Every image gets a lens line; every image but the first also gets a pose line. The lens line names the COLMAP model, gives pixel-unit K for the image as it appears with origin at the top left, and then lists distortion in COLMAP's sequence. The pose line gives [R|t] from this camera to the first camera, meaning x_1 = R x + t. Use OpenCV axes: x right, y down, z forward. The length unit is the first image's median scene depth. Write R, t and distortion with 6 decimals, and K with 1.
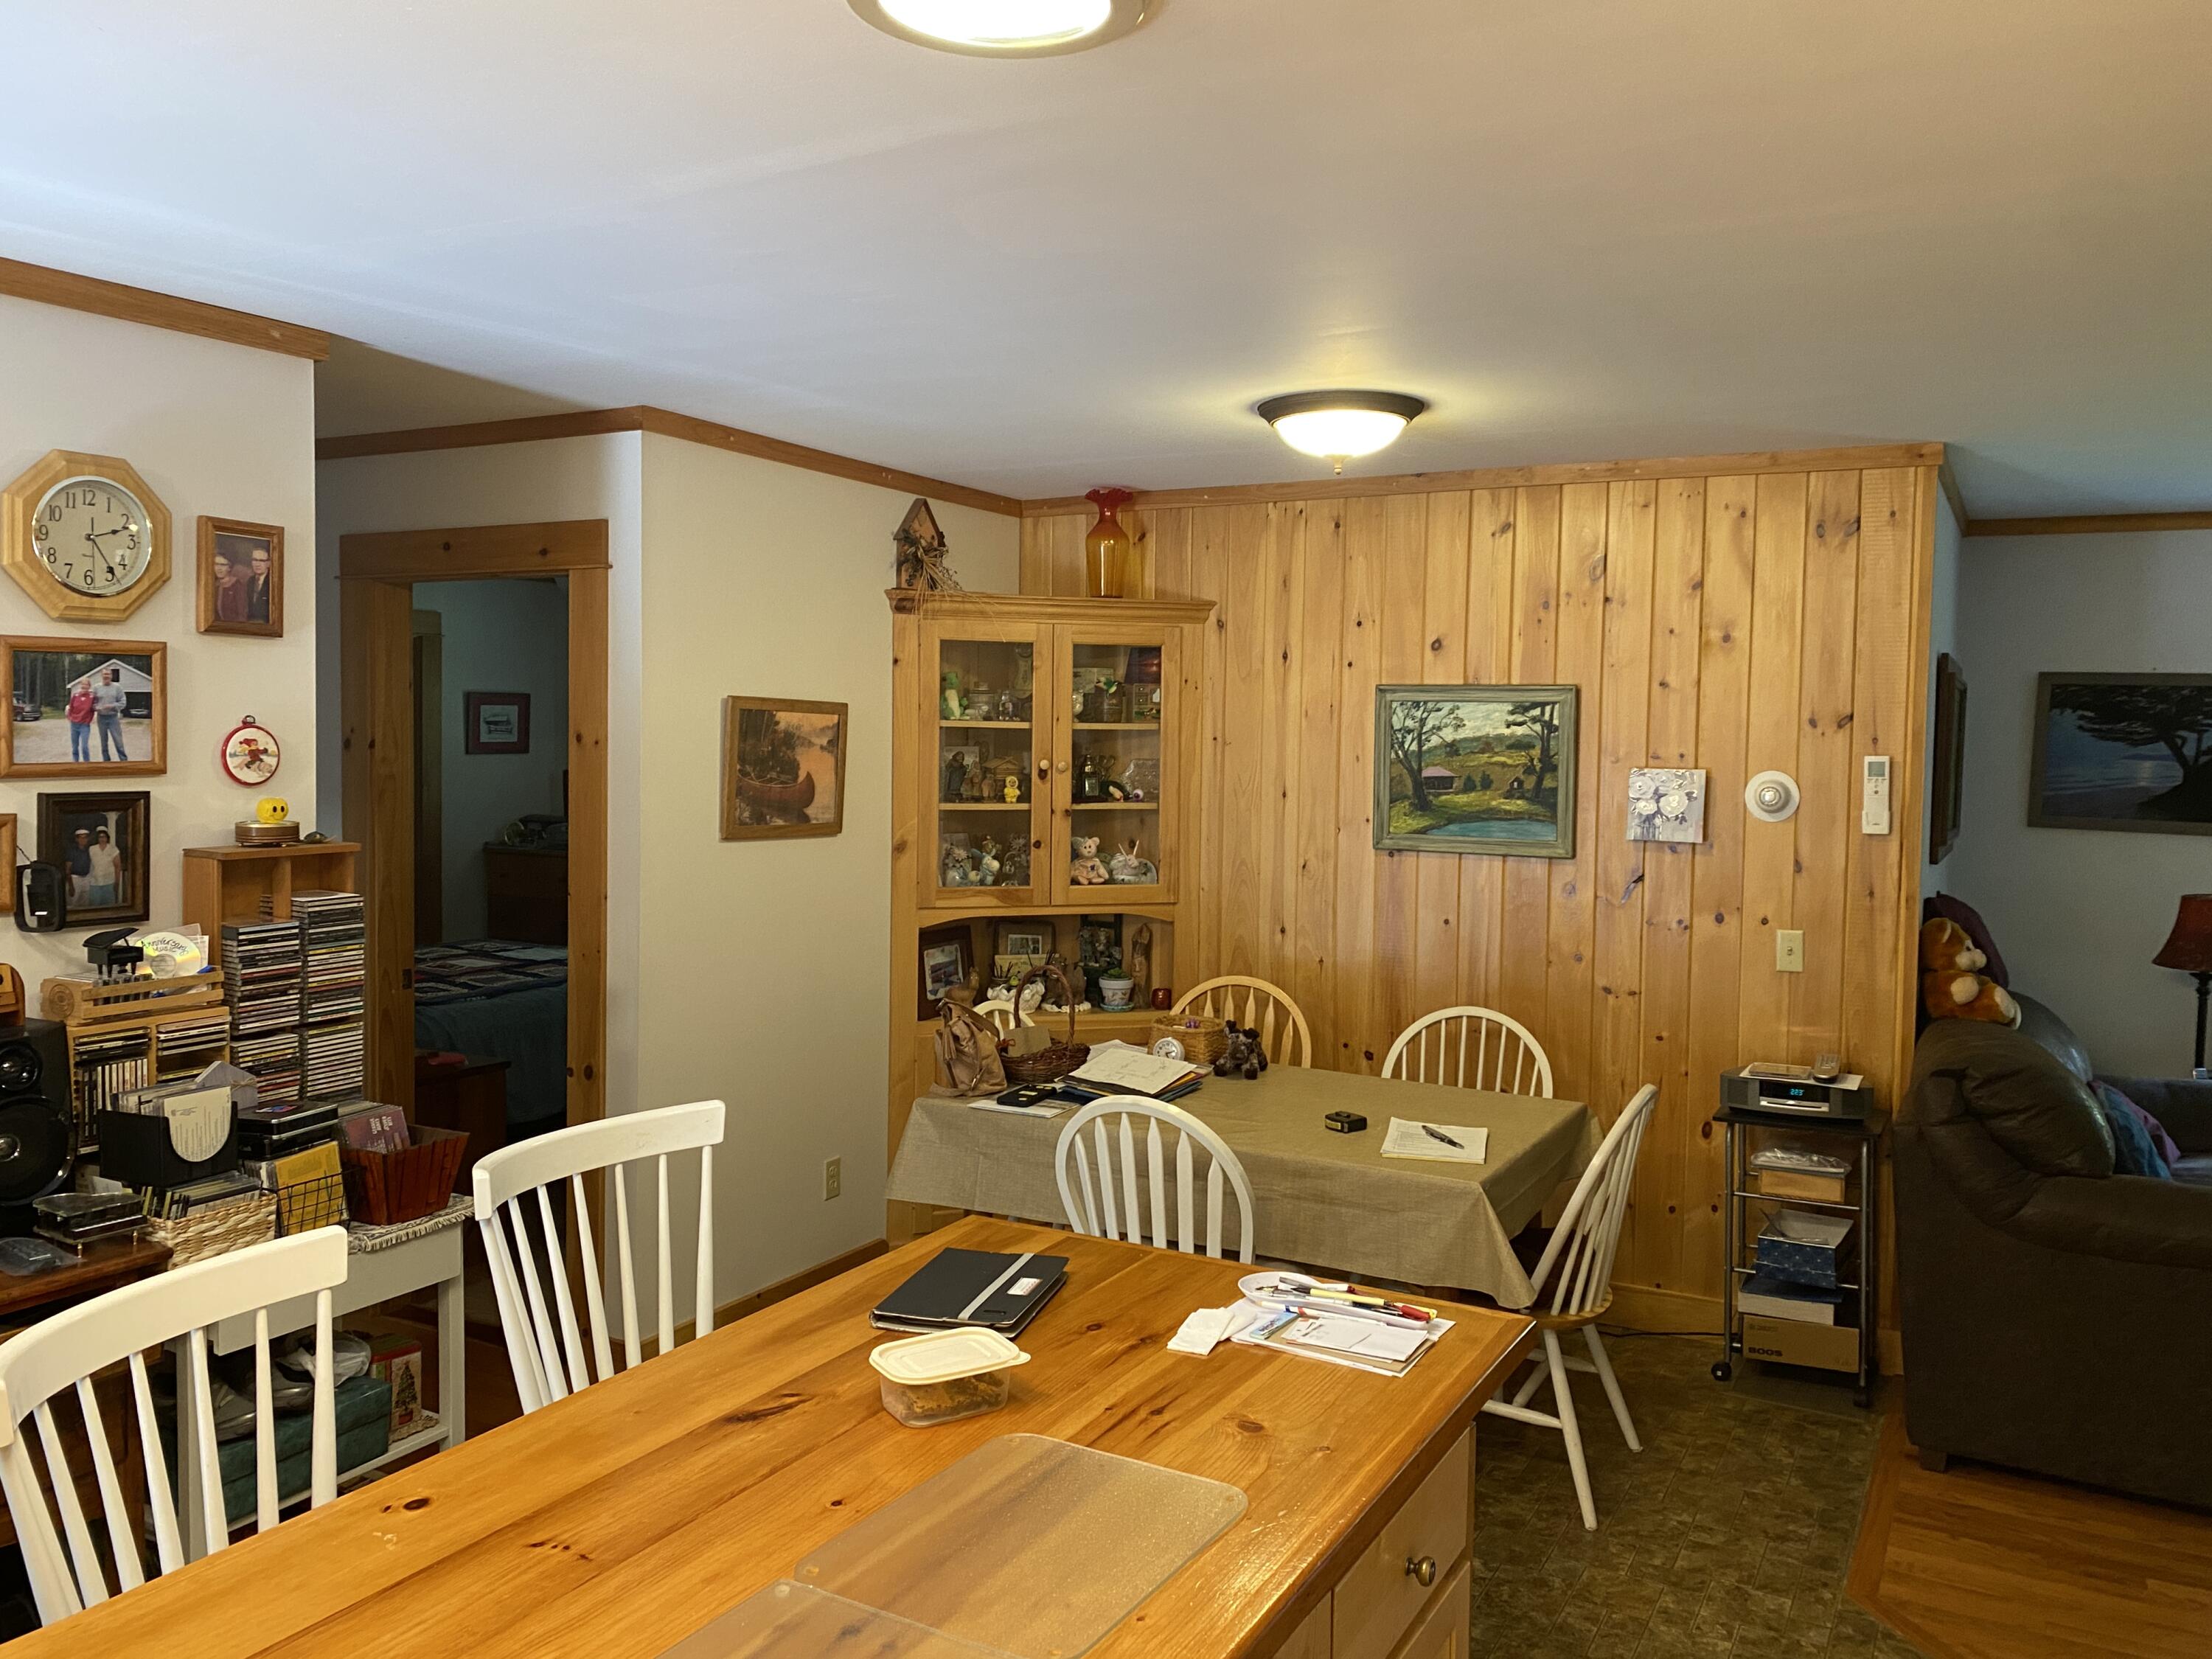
lens RADIAL K [[1680.0, 0, 1109.8], [0, 1680.0, 825.9], [0, 0, 1]] dist [0.058875, -0.018444]
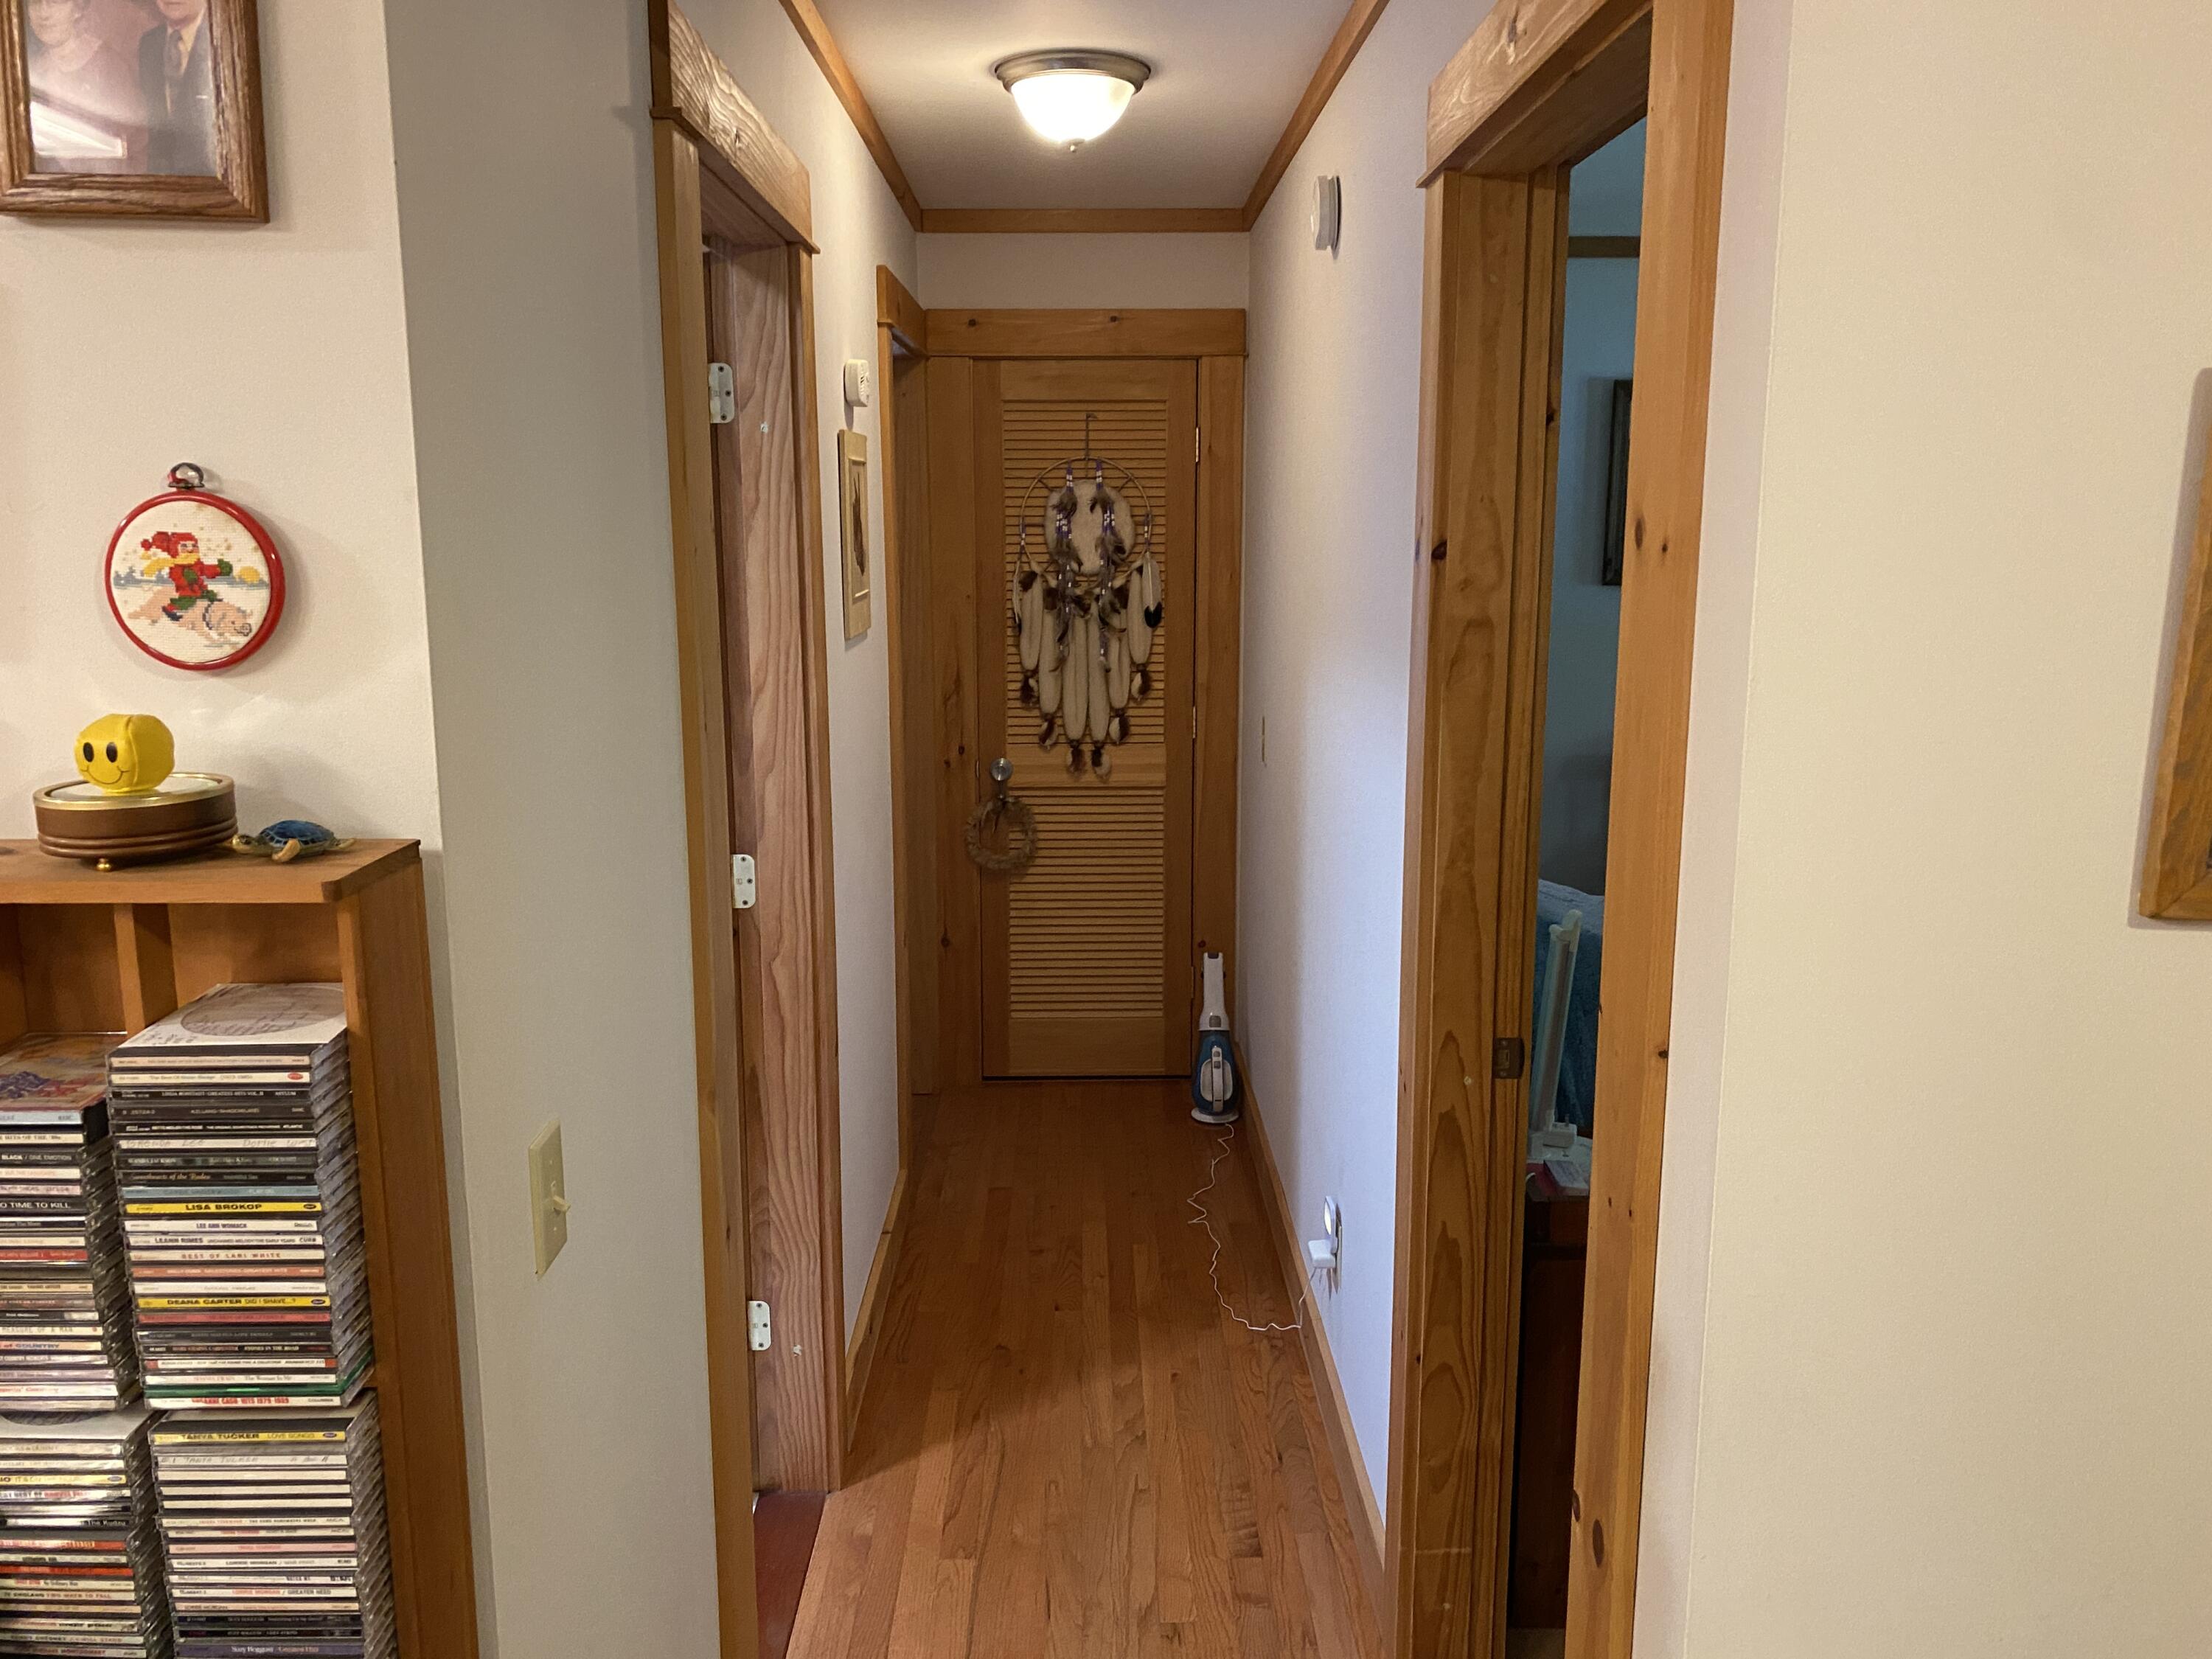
lens RADIAL K [[1680.0, 0, 1101.3], [0, 1680.0, 828.5], [0, 0, 1]] dist [0.058875, -0.018444]
pose [[0.485490, 0.147295, -0.861744, -0.042960], [-0.045053, 0.988610, 0.143598, -0.018965], [0.873080, -0.030891, 0.486597, 0.376797]]
